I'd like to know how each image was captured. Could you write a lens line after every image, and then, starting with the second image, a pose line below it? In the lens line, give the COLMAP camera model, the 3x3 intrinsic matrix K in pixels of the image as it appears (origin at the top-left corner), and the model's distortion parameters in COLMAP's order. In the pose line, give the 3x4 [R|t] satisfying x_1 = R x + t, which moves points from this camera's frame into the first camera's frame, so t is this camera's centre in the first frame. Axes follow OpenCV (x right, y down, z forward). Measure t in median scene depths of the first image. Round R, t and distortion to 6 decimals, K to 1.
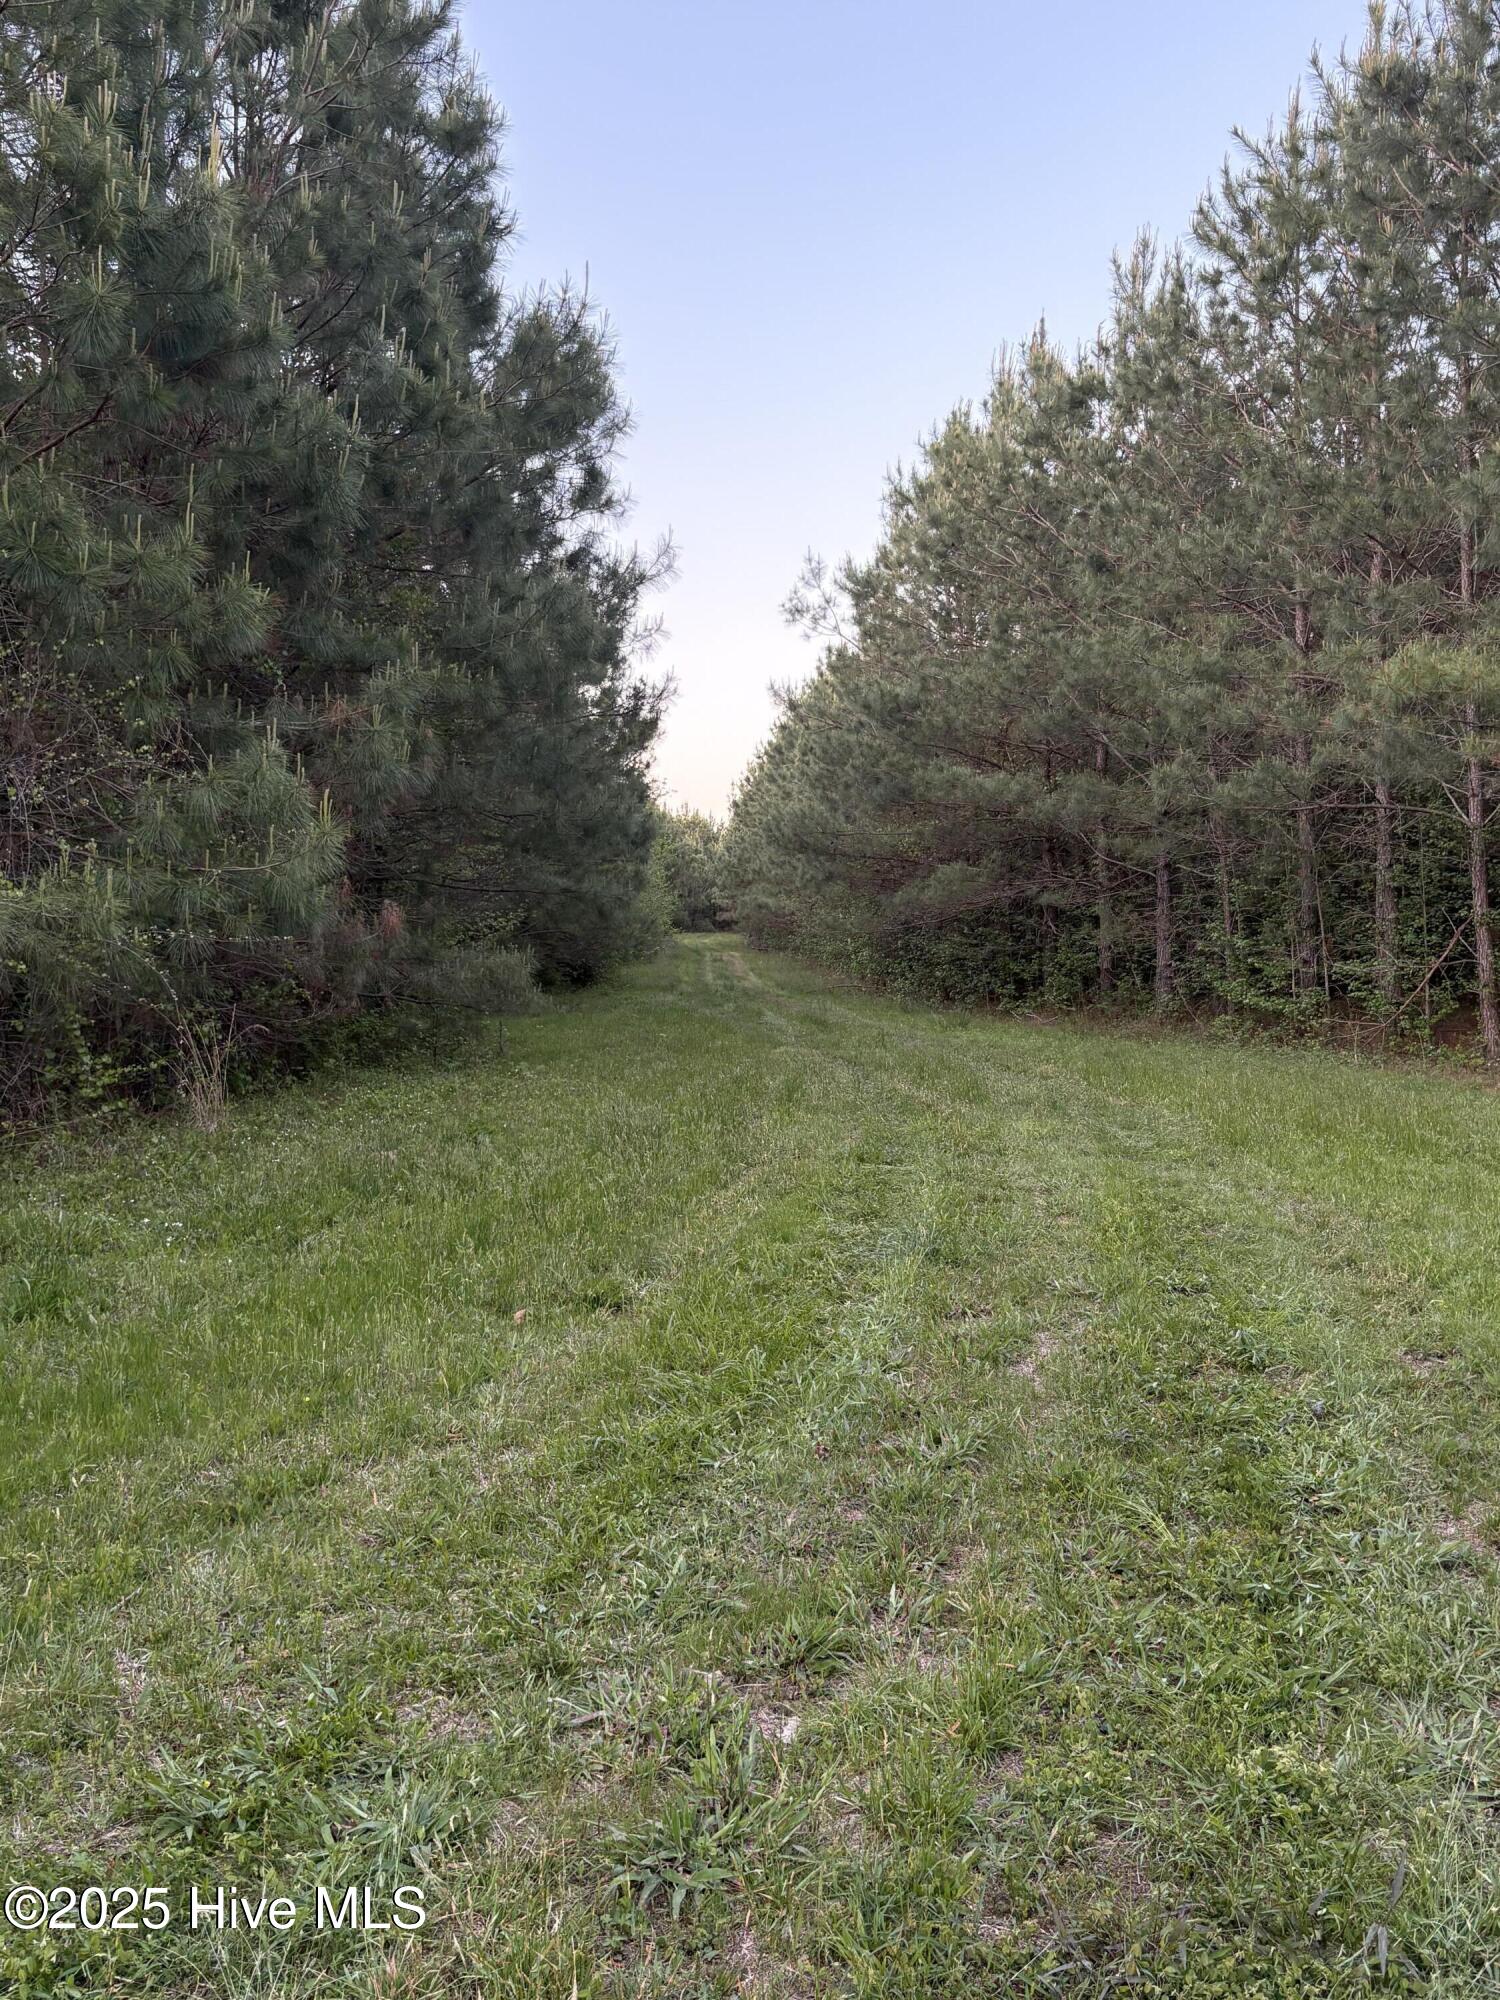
lens RADIAL K [[1869.4, 0, 753.0], [0, 1869.4, 1008.3], [0, 0, 1]] dist [0.016193, 0.000000]
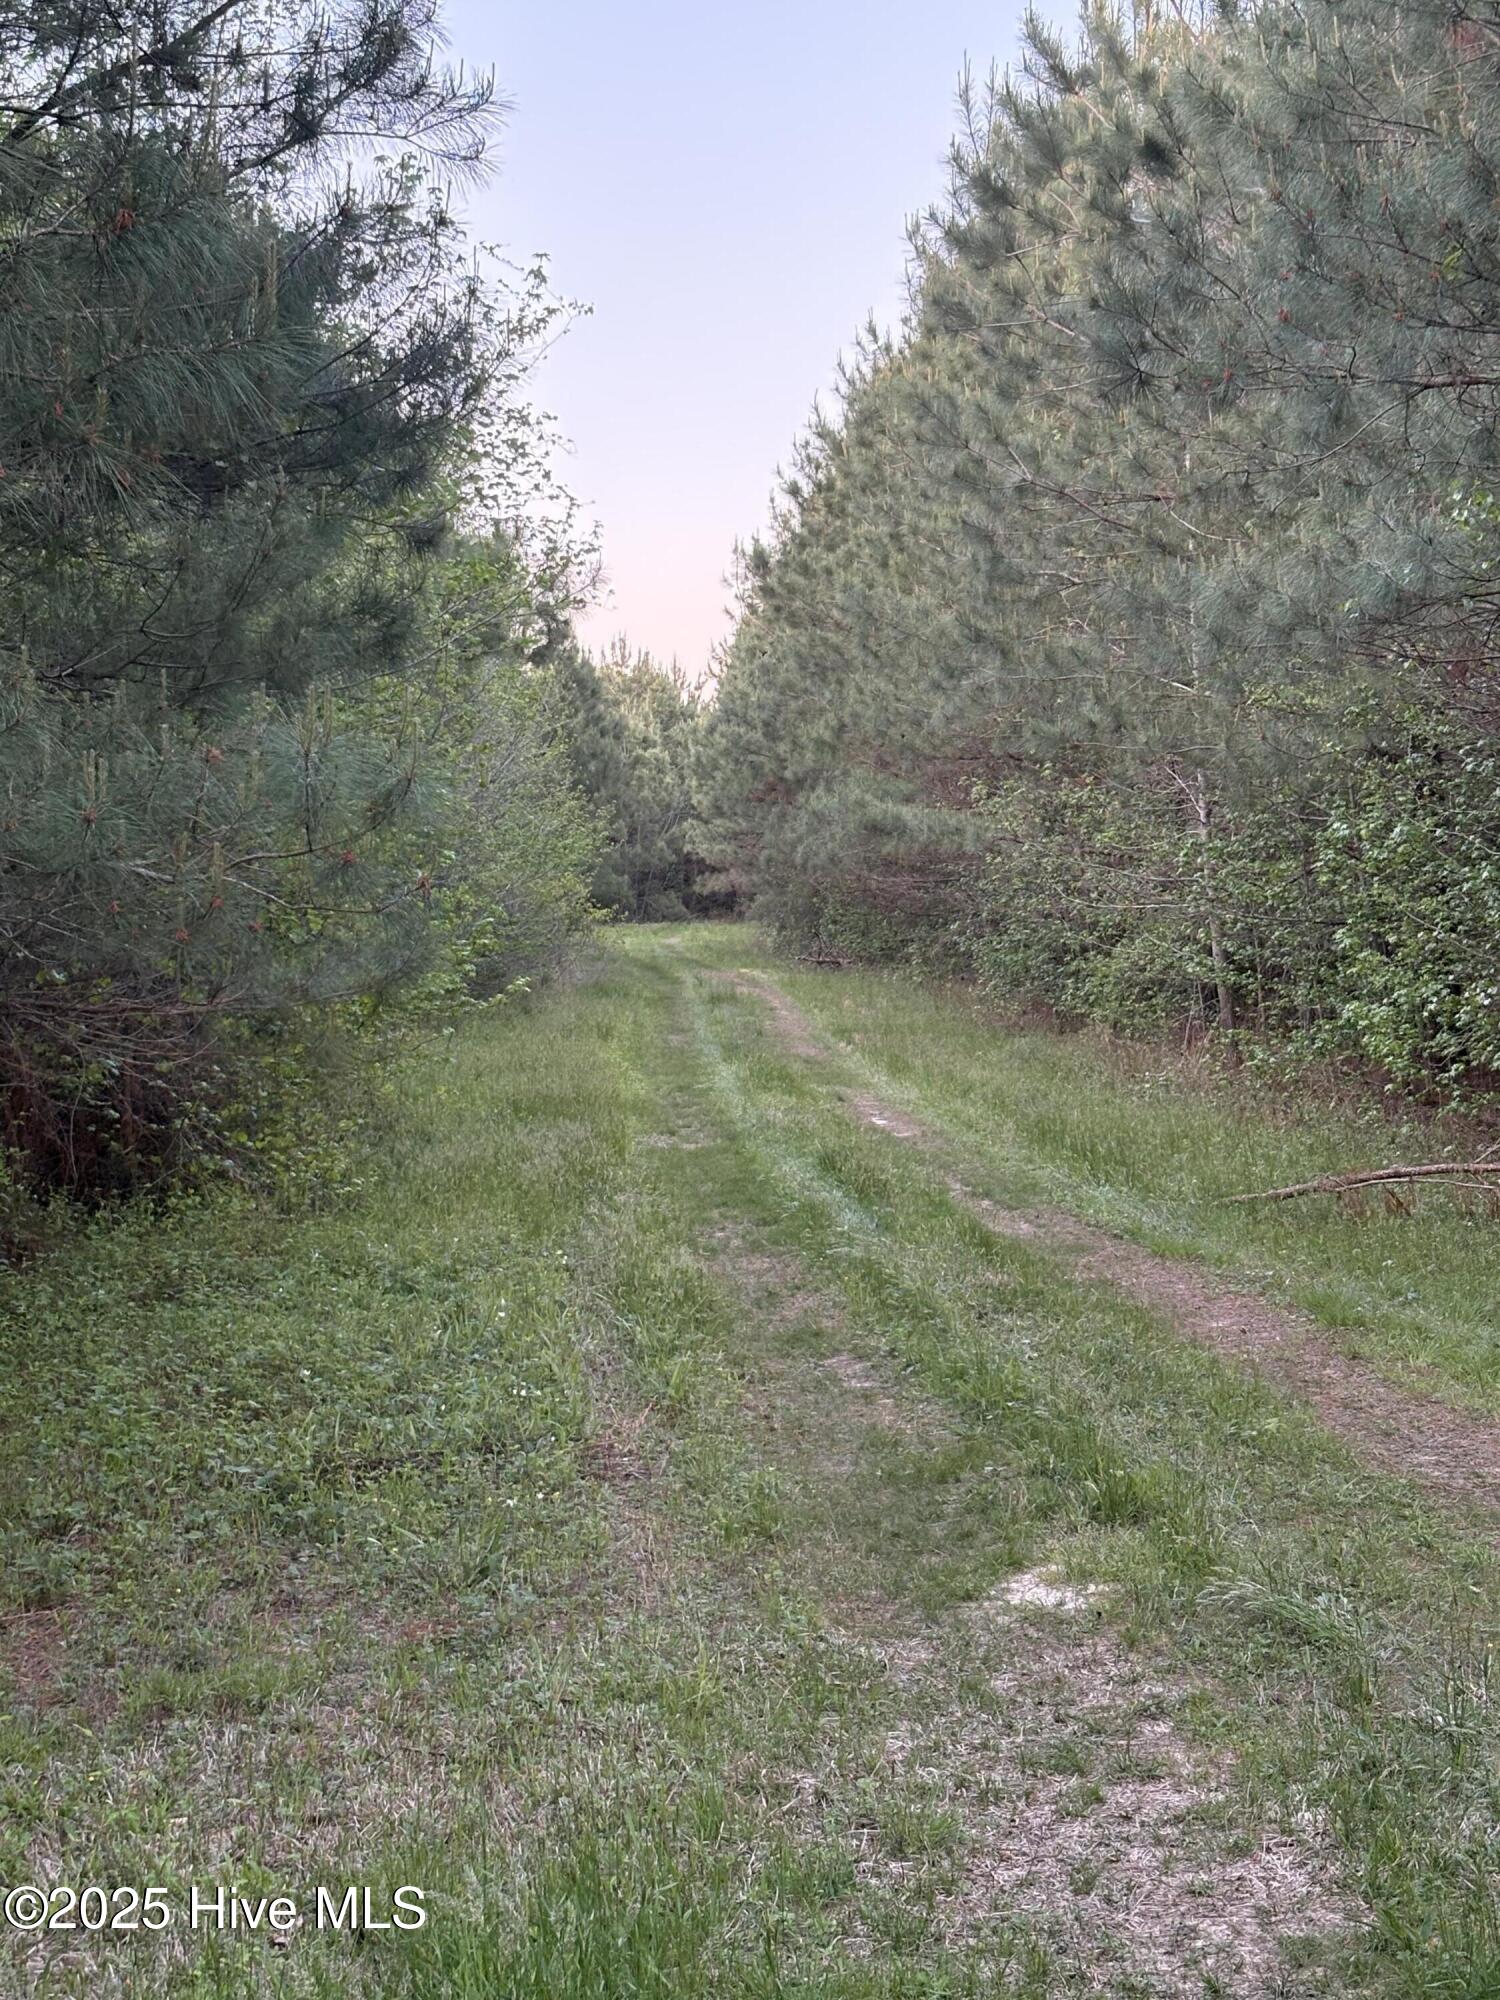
lens RADIAL K [[3317.5, 0, 749.9], [0, 3317.5, 1001.0], [0, 0, 1]] dist [-0.011375, 0.000000]
pose [[0.999824, -0.018643, 0.002046, -0.009354], [0.018674, 0.999689, -0.016545, -0.009352], [-0.001737, 0.016580, 0.999861, 0.237450]]
